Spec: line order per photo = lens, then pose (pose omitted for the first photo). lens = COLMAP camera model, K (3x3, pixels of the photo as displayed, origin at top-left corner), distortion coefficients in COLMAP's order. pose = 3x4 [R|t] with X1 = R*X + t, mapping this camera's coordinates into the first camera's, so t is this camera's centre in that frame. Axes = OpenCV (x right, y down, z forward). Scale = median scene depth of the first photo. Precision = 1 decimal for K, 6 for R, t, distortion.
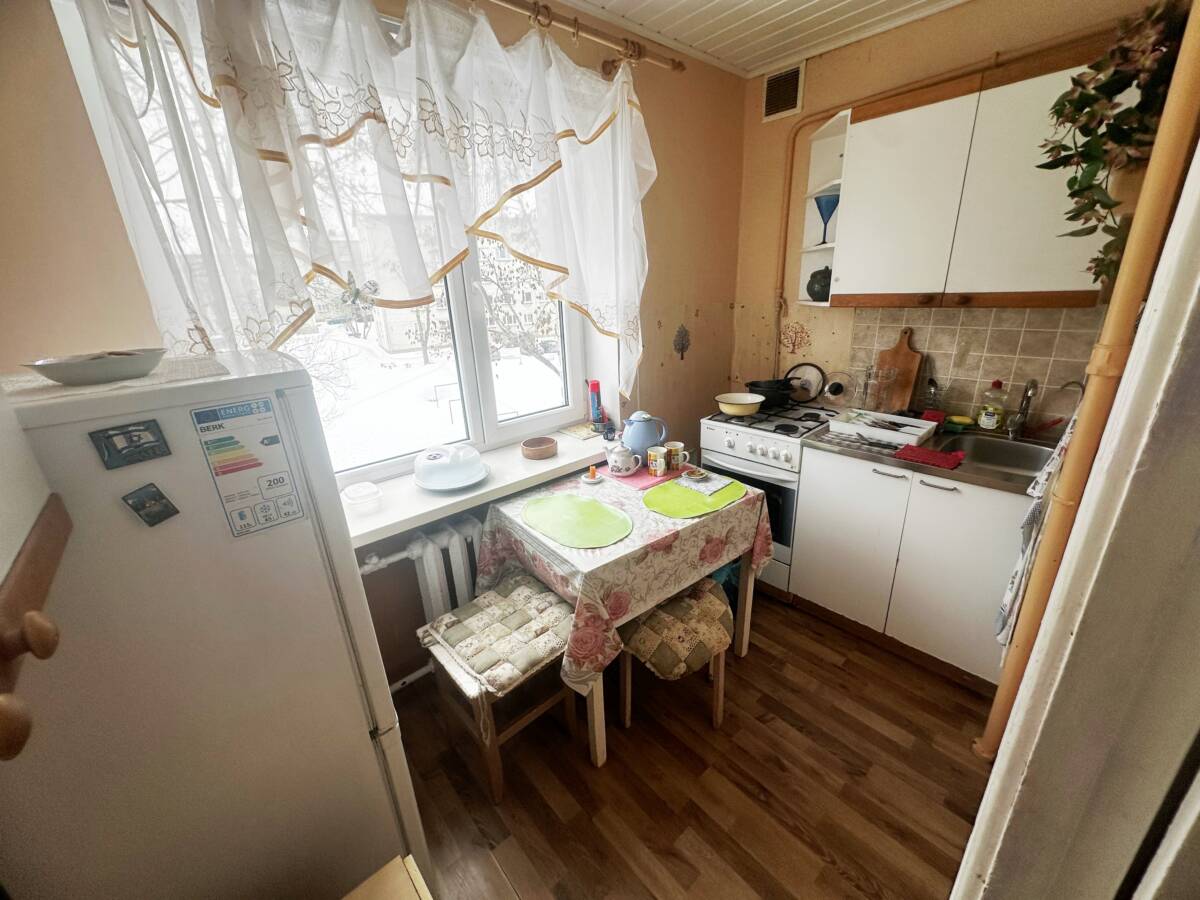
lens RADIAL K [[479.8, 0, 598.7], [0, 479.8, 458.5], [0, 0, 1]] dist [0.003832, -0.000278]
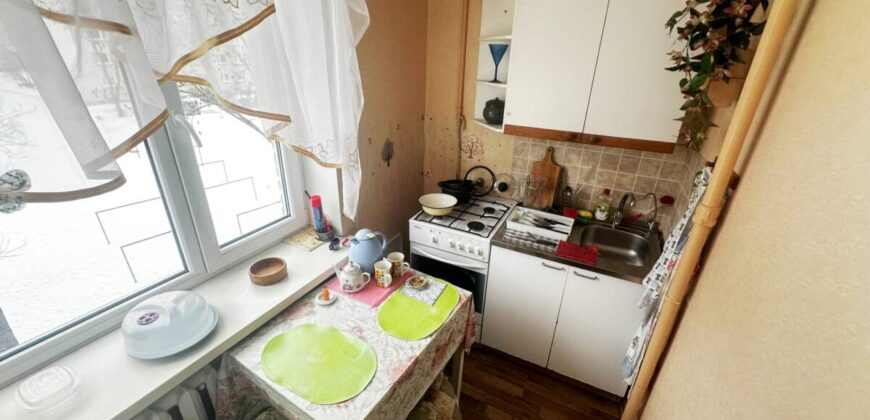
lens RADIAL K [[347.2, 0, 430.5], [0, 347.2, 211.9], [0, 0, 1]] dist [-0.000073, 0.000814]
pose [[0.932473, -0.084278, 0.351272, -0.052545], [0.055148, 0.994218, 0.092143, -0.212587], [-0.357006, -0.066549, 0.931728, 0.192152]]
